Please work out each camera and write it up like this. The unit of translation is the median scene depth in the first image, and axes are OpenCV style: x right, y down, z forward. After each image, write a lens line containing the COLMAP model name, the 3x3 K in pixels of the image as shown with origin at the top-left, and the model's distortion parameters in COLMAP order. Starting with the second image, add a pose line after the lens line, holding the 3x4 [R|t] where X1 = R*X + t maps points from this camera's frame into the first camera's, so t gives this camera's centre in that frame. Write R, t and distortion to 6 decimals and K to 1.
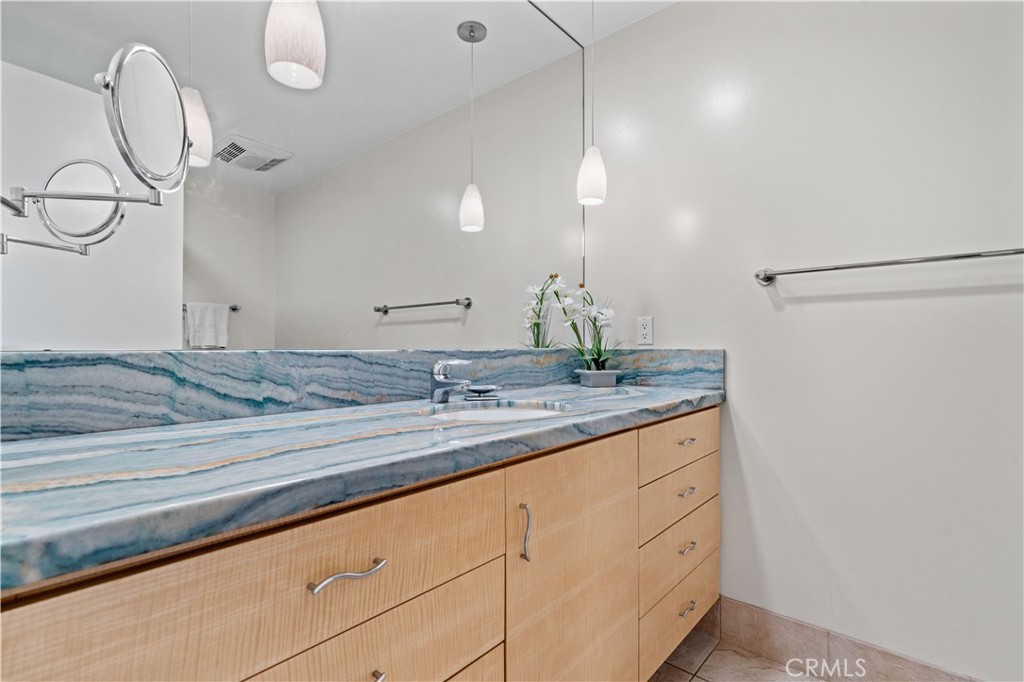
lens RADIAL K [[480.2, 0, 512.0], [0, 480.2, 341.0], [0, 0, 1]] dist [0.002677, 0.000399]
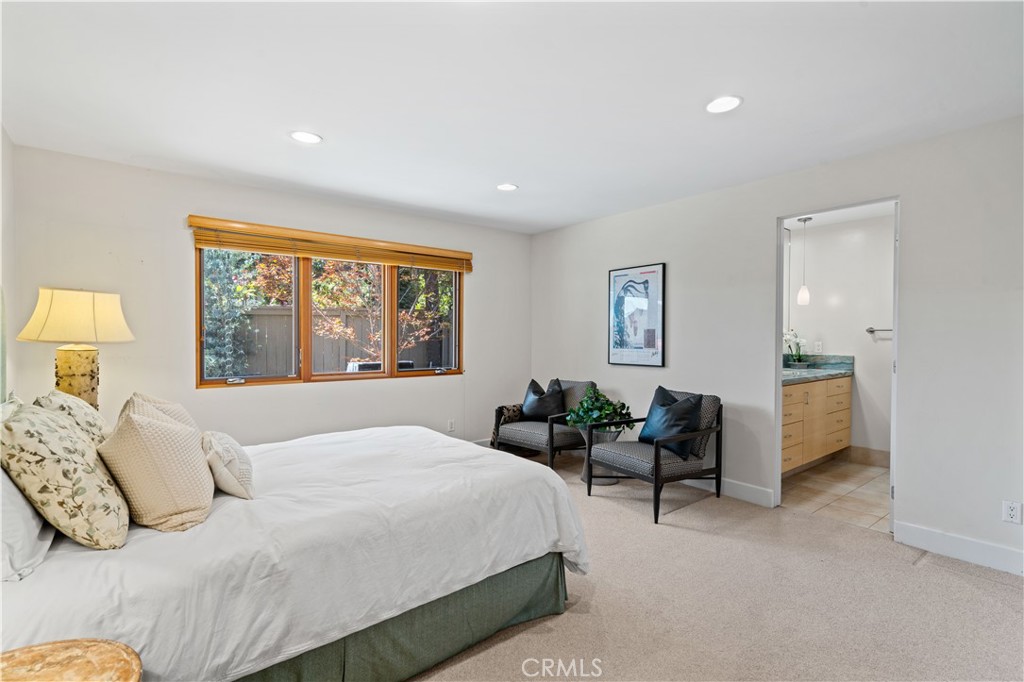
lens RADIAL K [[480.2, 0, 512.0], [0, 480.2, 341.0], [0, 0, 1]] dist [0.002677, 0.000399]
pose [[0.983116, 0.003970, -0.182941, -0.944515], [0.000131, 0.999749, 0.022399, -0.124670], [0.182984, -0.022044, 0.982869, -1.992768]]
